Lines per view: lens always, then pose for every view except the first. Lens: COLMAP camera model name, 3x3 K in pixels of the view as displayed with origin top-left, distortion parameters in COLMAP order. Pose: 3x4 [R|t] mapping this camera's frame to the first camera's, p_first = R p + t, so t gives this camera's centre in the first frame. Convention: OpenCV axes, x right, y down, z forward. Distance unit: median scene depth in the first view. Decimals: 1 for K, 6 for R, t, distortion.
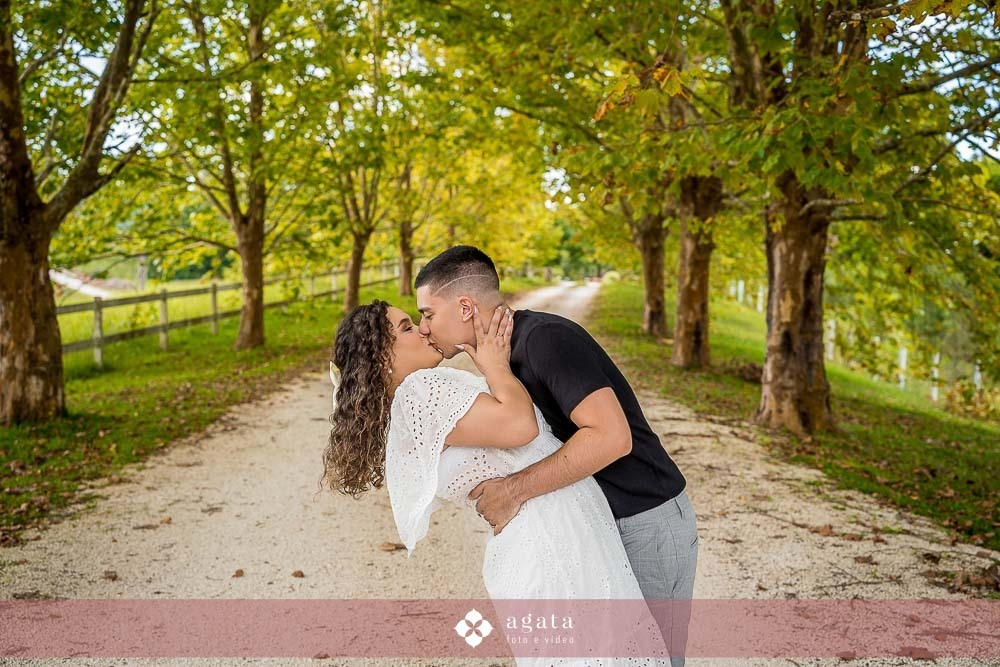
lens RADIAL K [[1149.6, 0, 501.9], [0, 1149.6, 336.9], [0, 0, 1]] dist [0.029870, 0.000000]
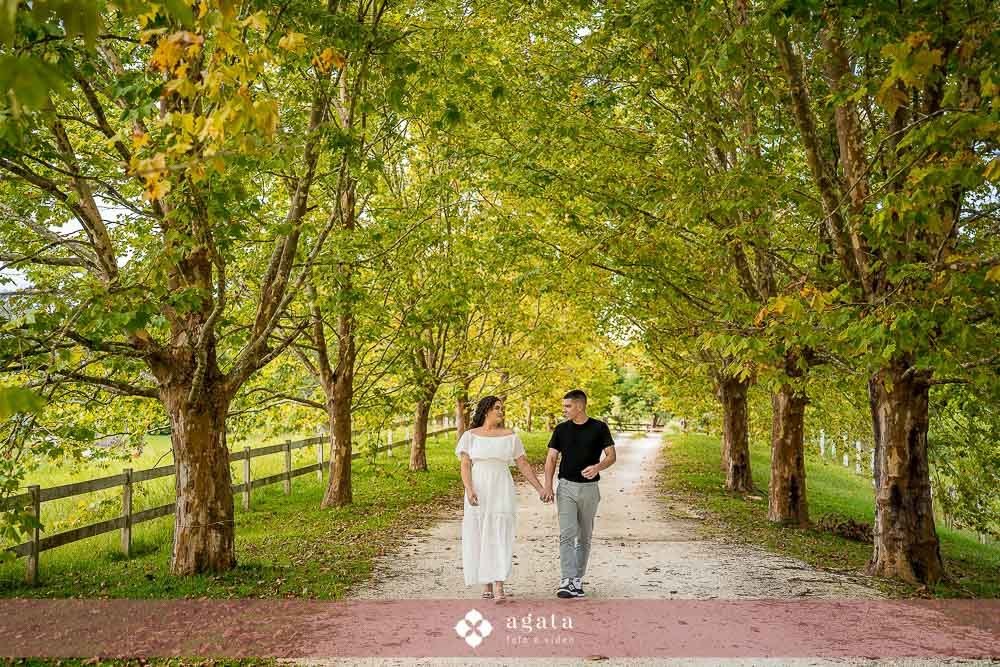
lens RADIAL K [[1322.2, 0, 497.2], [0, 1322.2, 329.0], [0, 0, 1]] dist [0.165751, 0.000000]
pose [[0.999572, -0.010234, -0.027421, -0.087833], [0.006744, 0.992201, -0.124464, 0.003457], [0.028481, 0.124226, 0.991845, -0.273338]]
